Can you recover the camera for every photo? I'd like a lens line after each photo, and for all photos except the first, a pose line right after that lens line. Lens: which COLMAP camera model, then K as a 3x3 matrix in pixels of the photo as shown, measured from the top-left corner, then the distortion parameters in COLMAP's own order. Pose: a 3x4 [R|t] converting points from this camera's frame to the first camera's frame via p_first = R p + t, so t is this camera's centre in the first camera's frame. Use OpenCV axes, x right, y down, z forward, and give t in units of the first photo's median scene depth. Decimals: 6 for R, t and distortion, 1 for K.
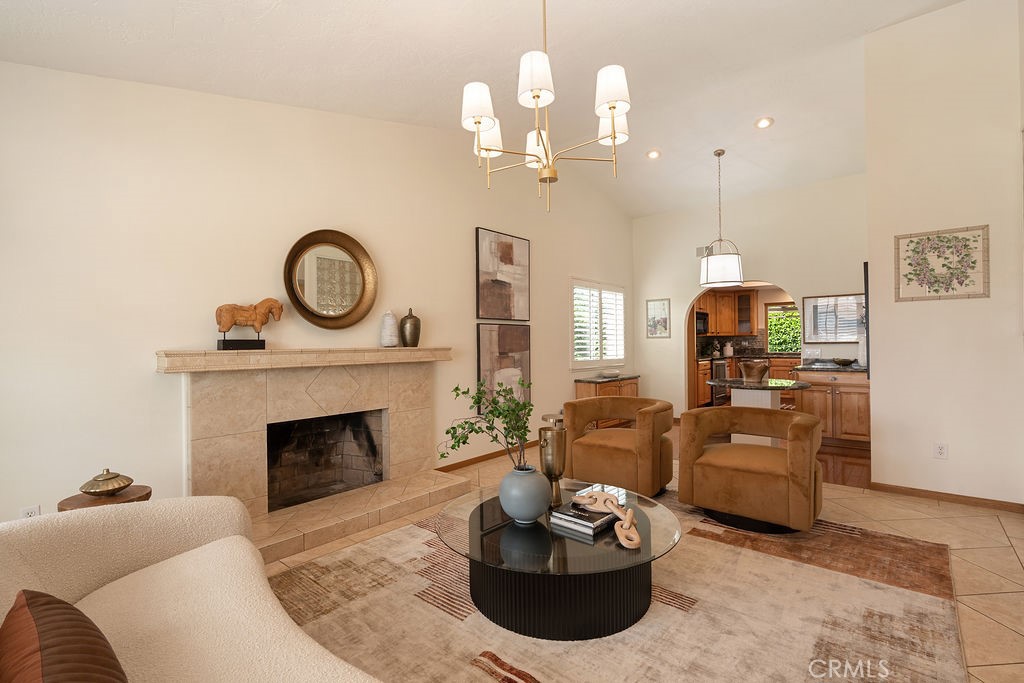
lens RADIAL K [[473.0, 0, 511.2], [0, 473.0, 339.3], [0, 0, 1]] dist [-0.001560, 0.007374]
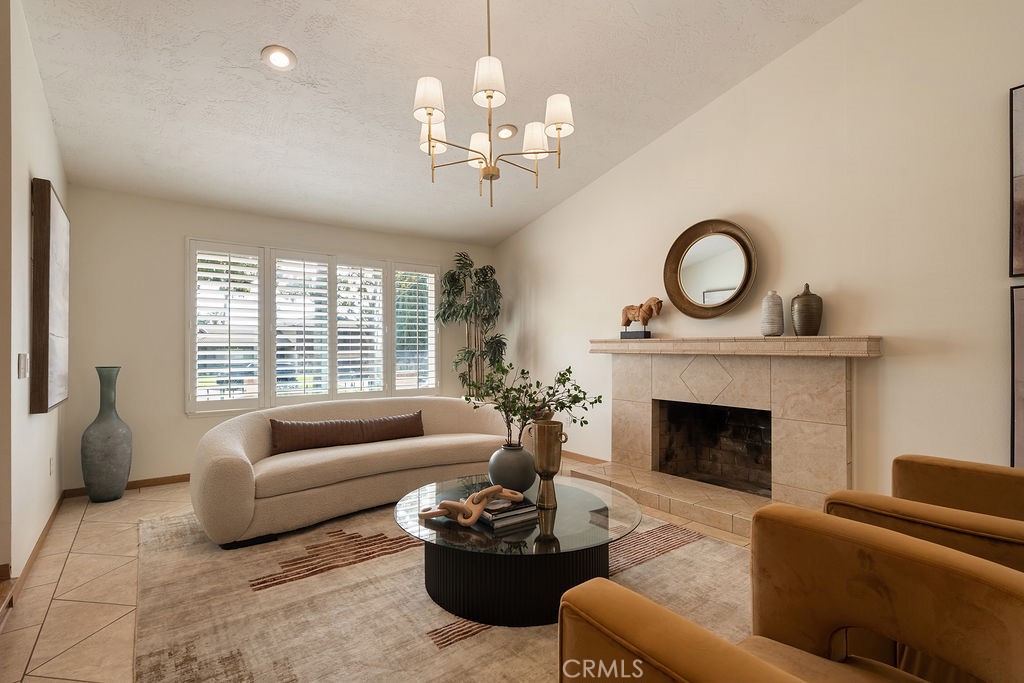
lens RADIAL K [[473.0, 0, 511.2], [0, 473.0, 339.3], [0, 0, 1]] dist [-0.001560, 0.007374]
pose [[-0.208590, -0.010228, -0.977950, 0.685669], [0.004829, 0.999922, -0.011487, 0.031351], [0.977991, -0.007119, -0.208524, 0.791041]]
